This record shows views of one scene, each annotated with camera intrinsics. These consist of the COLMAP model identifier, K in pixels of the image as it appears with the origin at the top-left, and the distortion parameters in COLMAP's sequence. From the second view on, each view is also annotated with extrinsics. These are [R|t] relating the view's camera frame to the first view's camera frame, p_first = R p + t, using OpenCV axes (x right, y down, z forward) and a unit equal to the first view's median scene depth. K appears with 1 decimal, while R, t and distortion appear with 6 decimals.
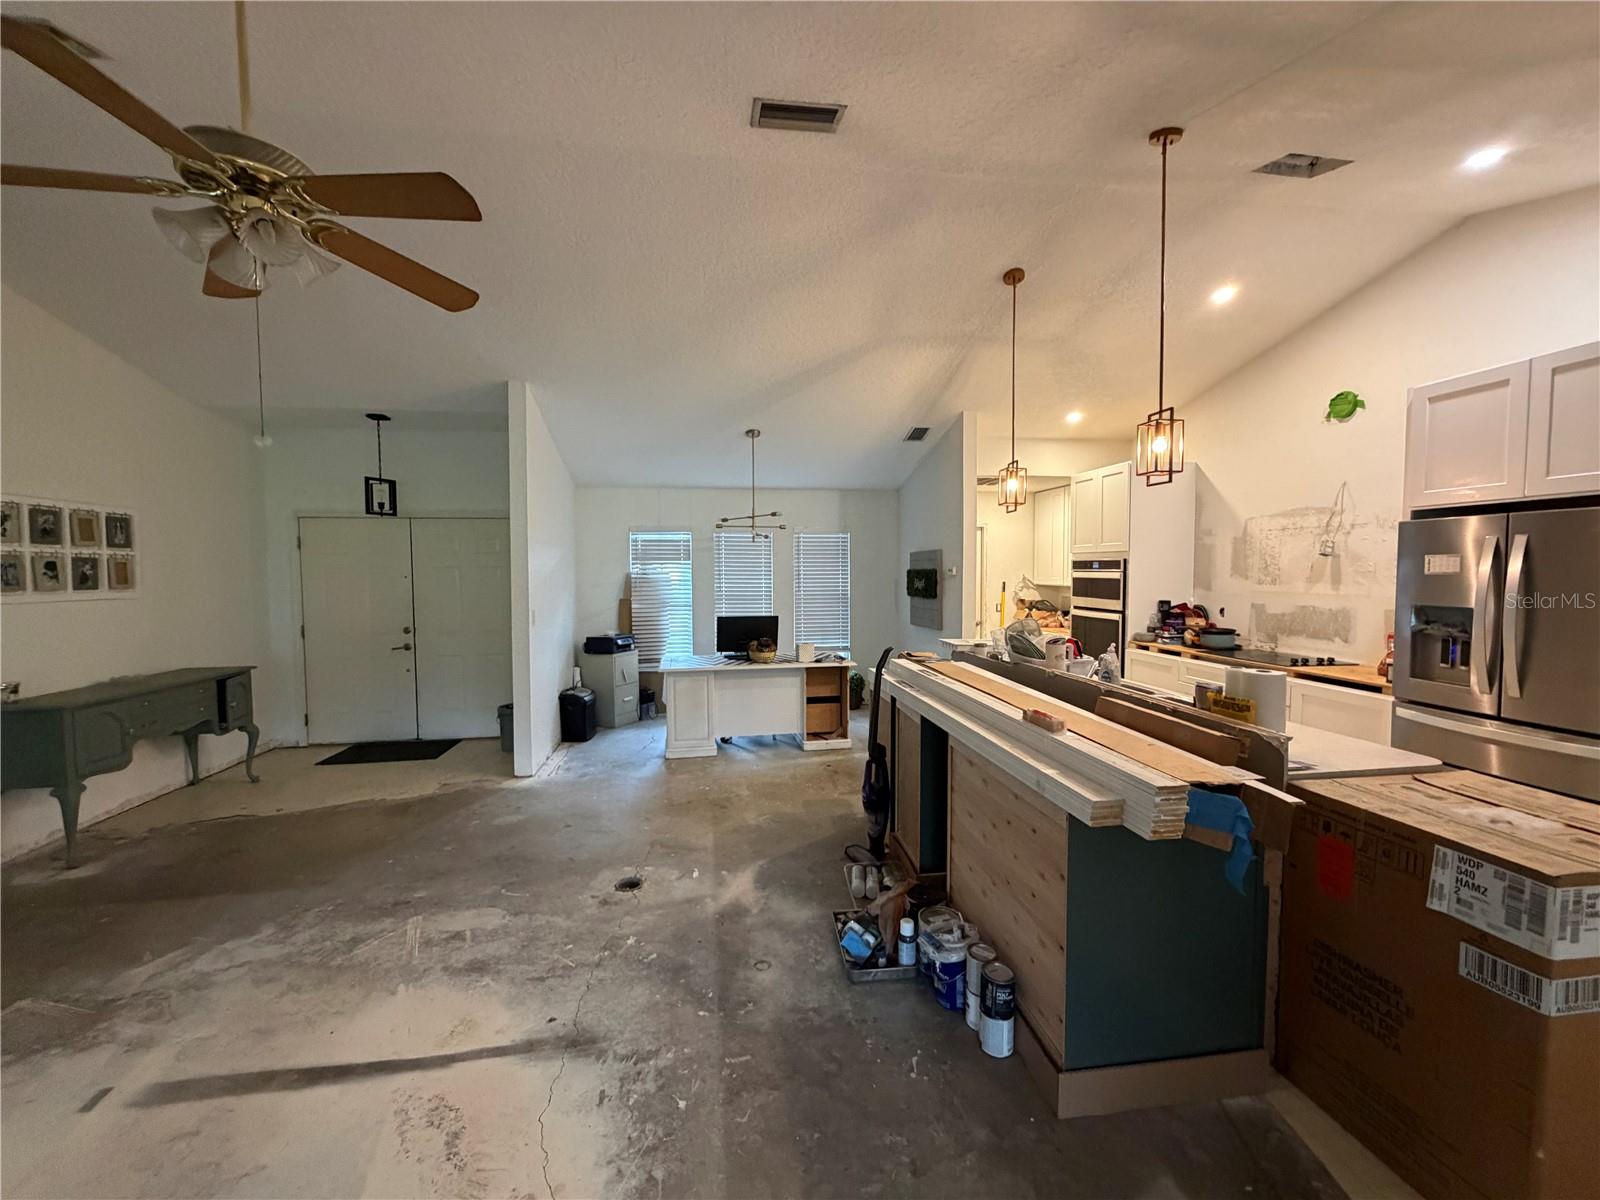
lens RADIAL K [[636.6, 0, 796.0], [0, 636.6, 599.7], [0, 0, 1]] dist [0.001420, -0.000804]
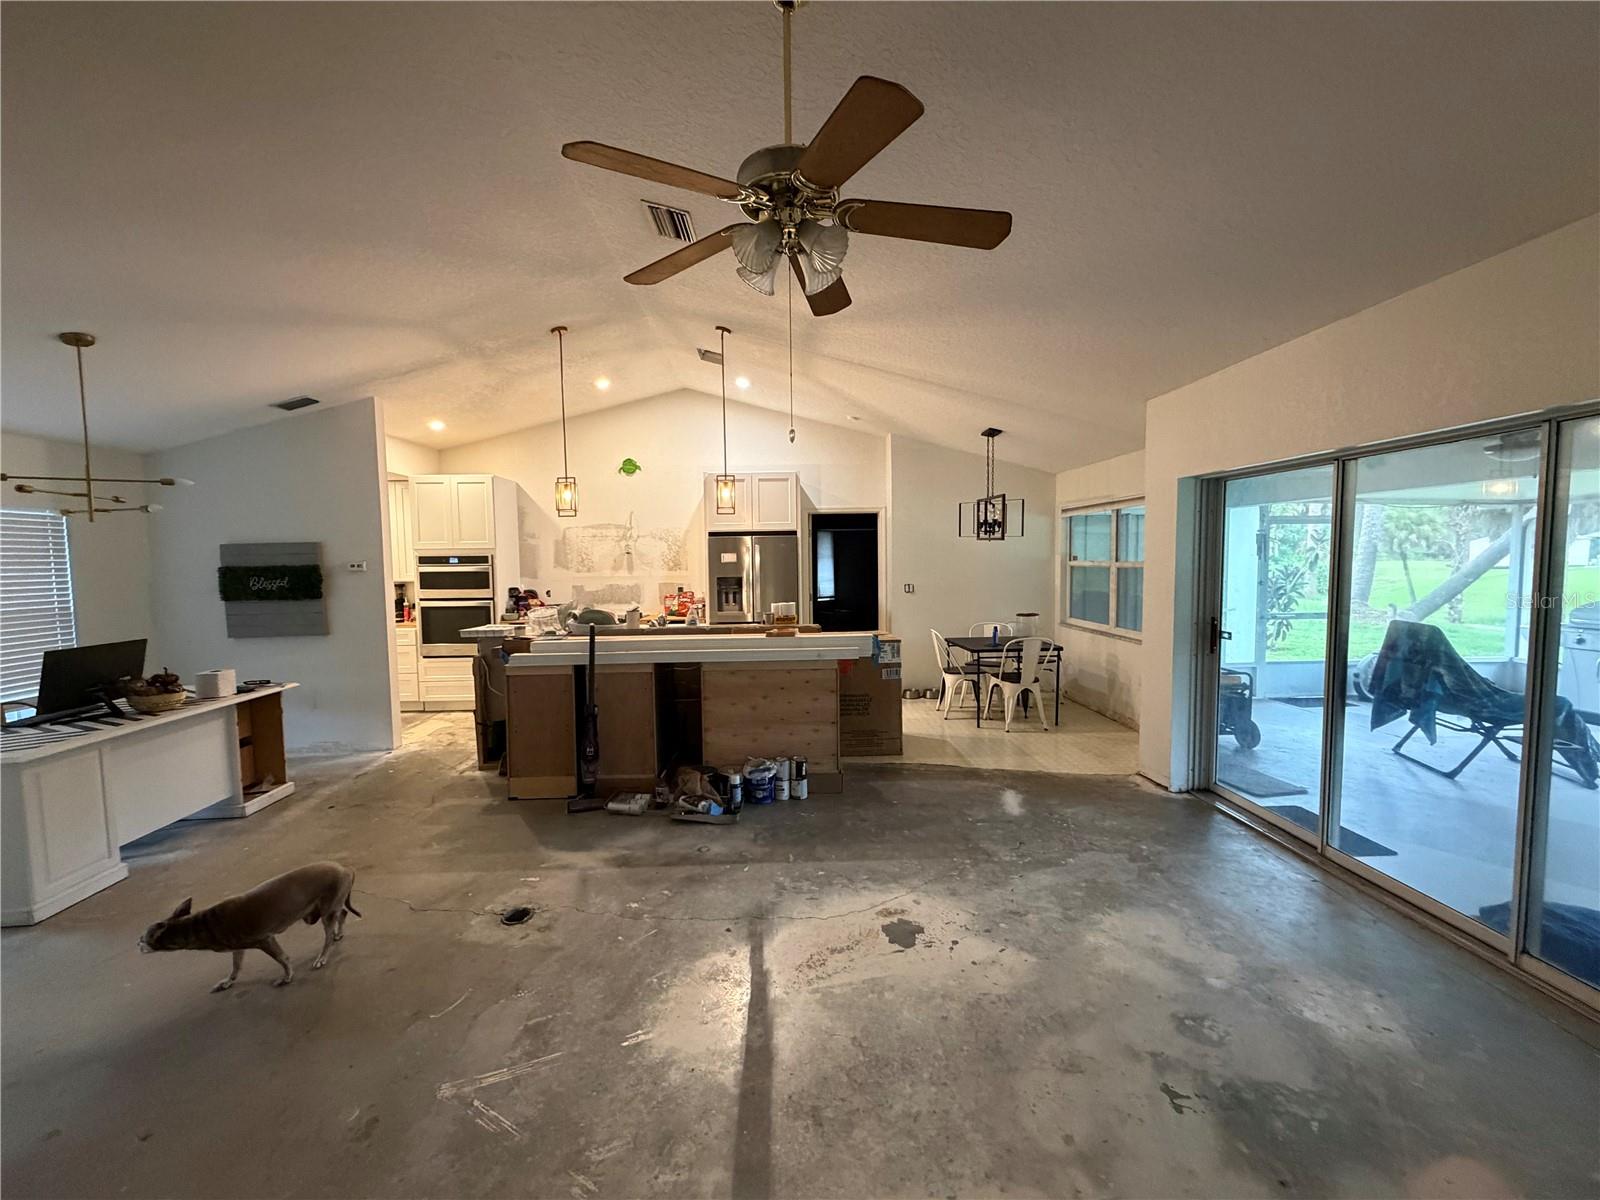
lens RADIAL K [[636.6, 0, 797.4], [0, 636.6, 598.6], [0, 0, 1]] dist [0.001420, -0.000804]
pose [[0.111890, -0.059231, 0.991954, -0.754181], [0.061576, 0.996717, 0.052570, -0.010708], [-0.991811, 0.055199, 0.115170, 0.343536]]
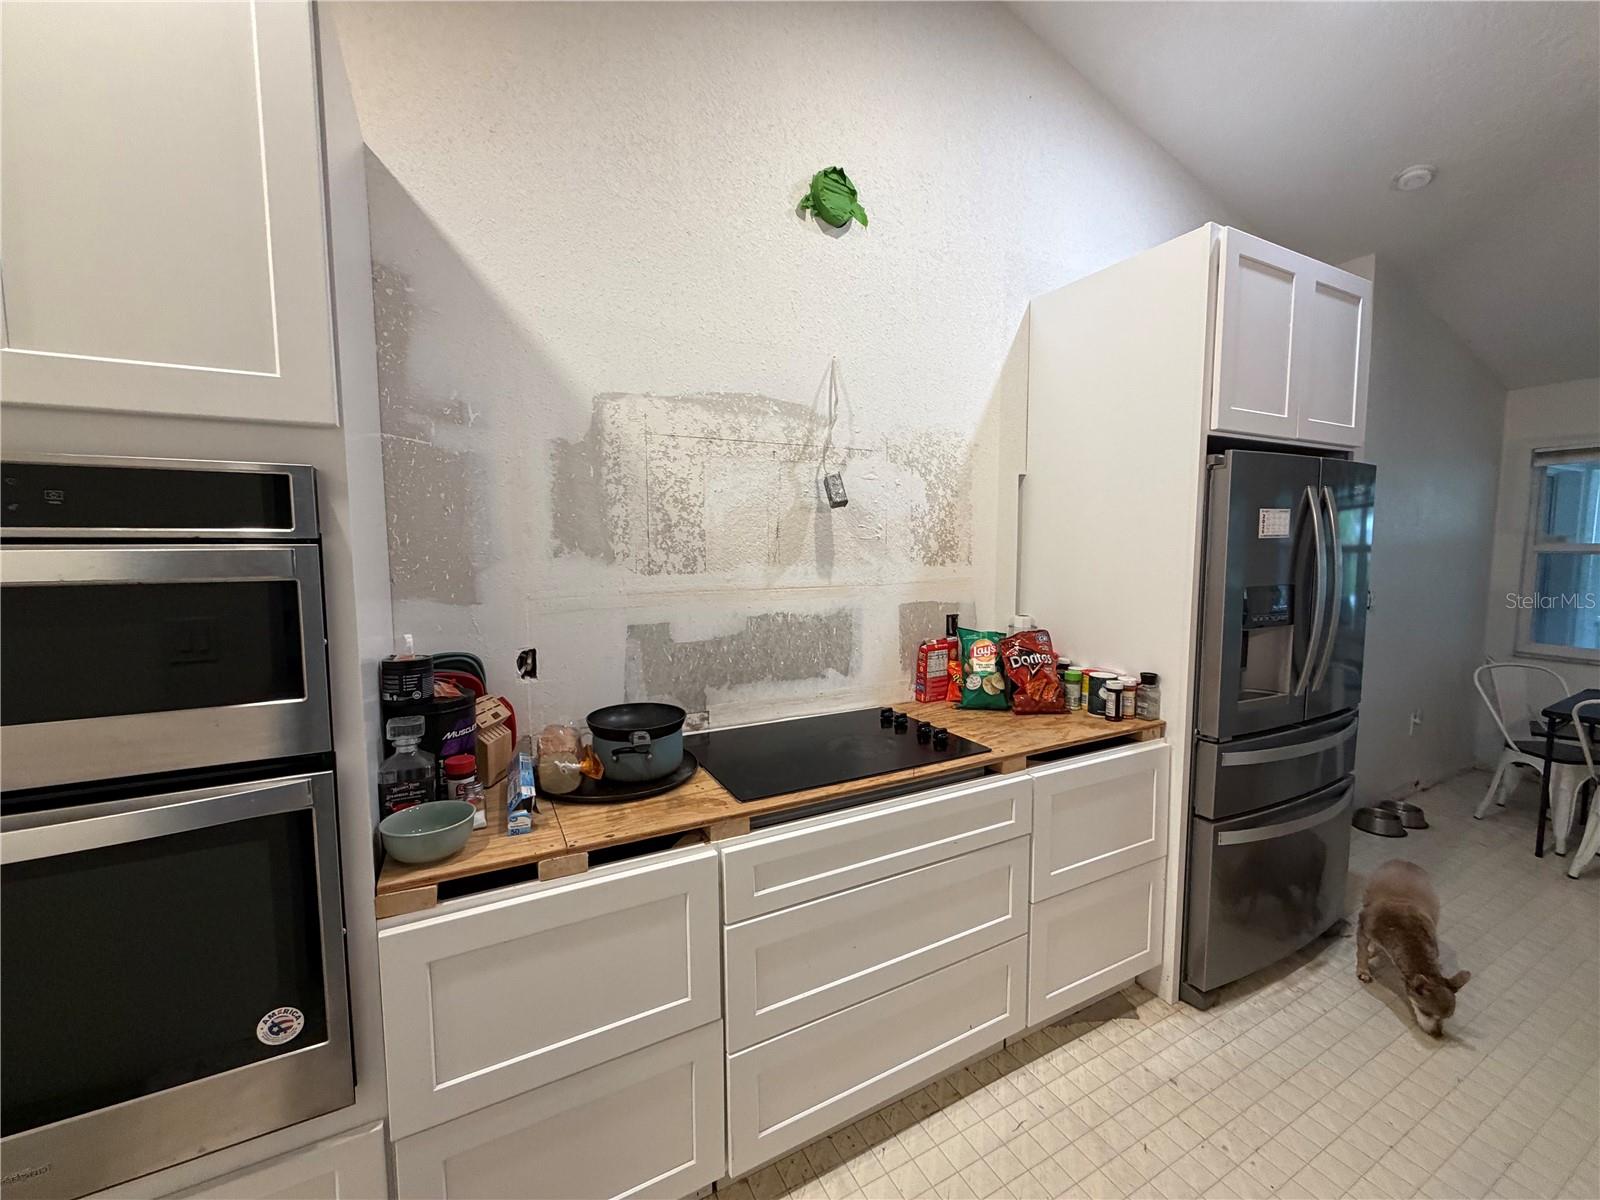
lens RADIAL K [[636.6, 0, 795.6], [0, 636.6, 600.9], [0, 0, 1]] dist [0.001420, -0.000804]
pose [[-0.321338, -0.076873, 0.943839, 0.355845], [0.054205, 0.993572, 0.099378, -0.044579], [-0.945412, 0.083094, -0.315105, 1.116188]]
